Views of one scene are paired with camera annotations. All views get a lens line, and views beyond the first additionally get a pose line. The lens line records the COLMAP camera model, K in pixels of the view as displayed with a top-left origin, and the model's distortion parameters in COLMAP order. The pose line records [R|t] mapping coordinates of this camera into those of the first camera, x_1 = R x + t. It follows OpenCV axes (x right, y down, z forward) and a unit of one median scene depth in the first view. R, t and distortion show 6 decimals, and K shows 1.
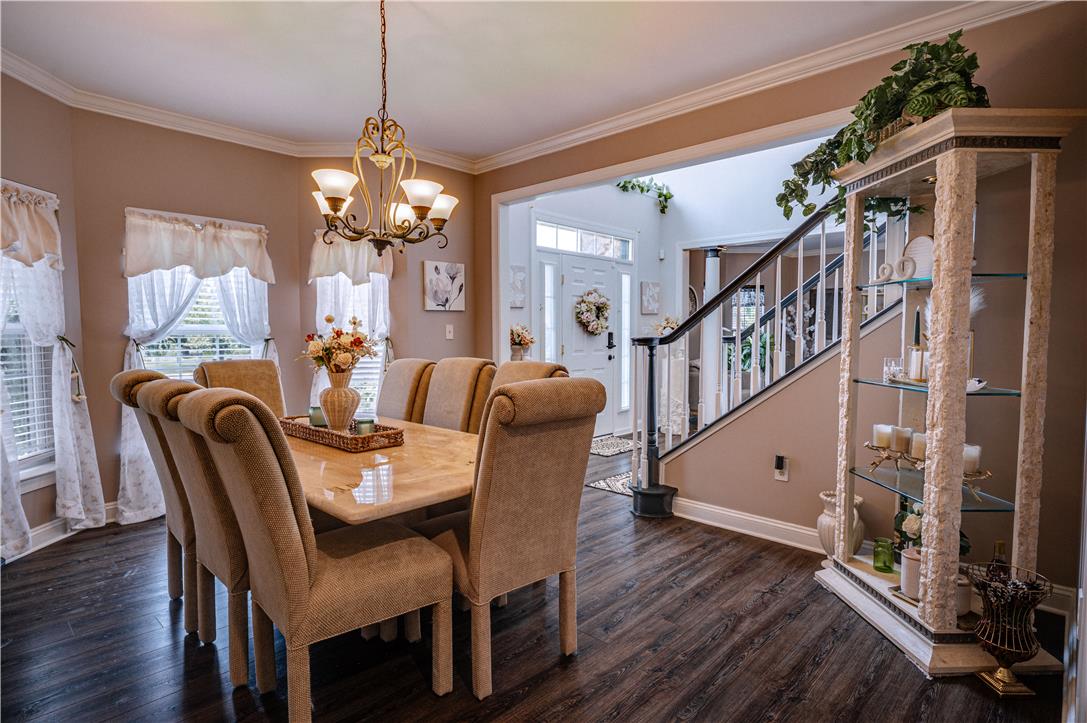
lens RADIAL K [[563.0, 0, 544.4], [0, 563.0, 360.3], [0, 0, 1]] dist [-0.000597, -0.000015]
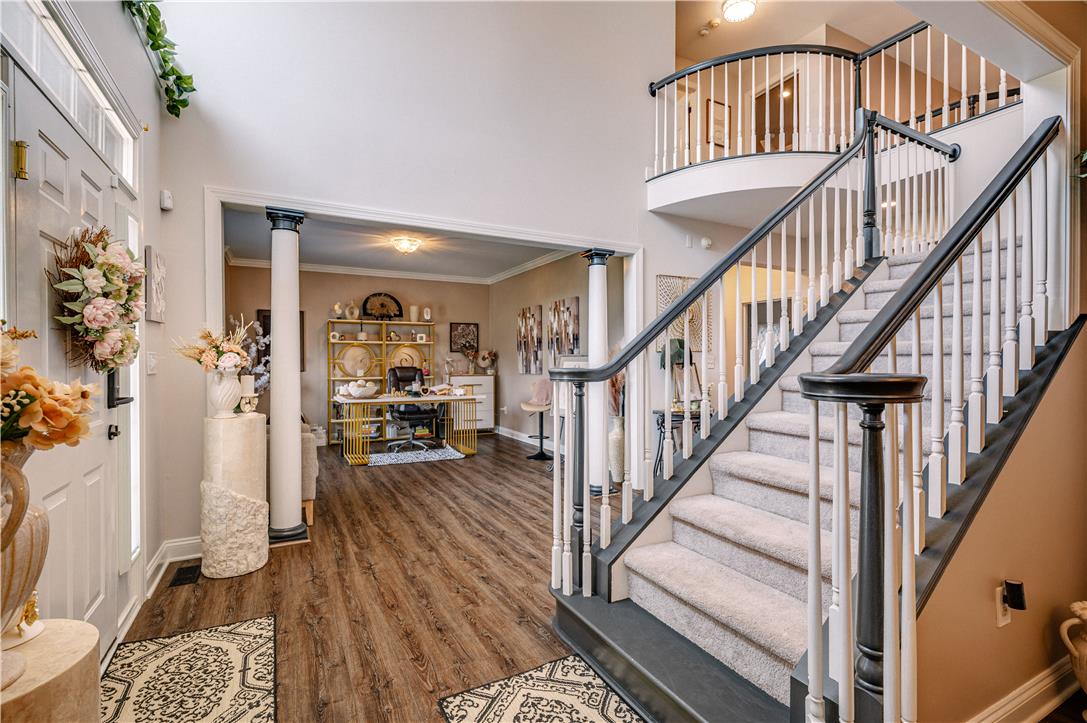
lens RADIAL K [[489.4, 0, 540.0], [0, 489.4, 361.1], [0, 0, 1]] dist [0.000181, 0.000777]
pose [[0.324538, -0.004885, 0.945860, -0.086722], [0.051162, 0.998613, -0.012396, -0.031004], [-0.944488, 0.052415, 0.324338, 0.605782]]
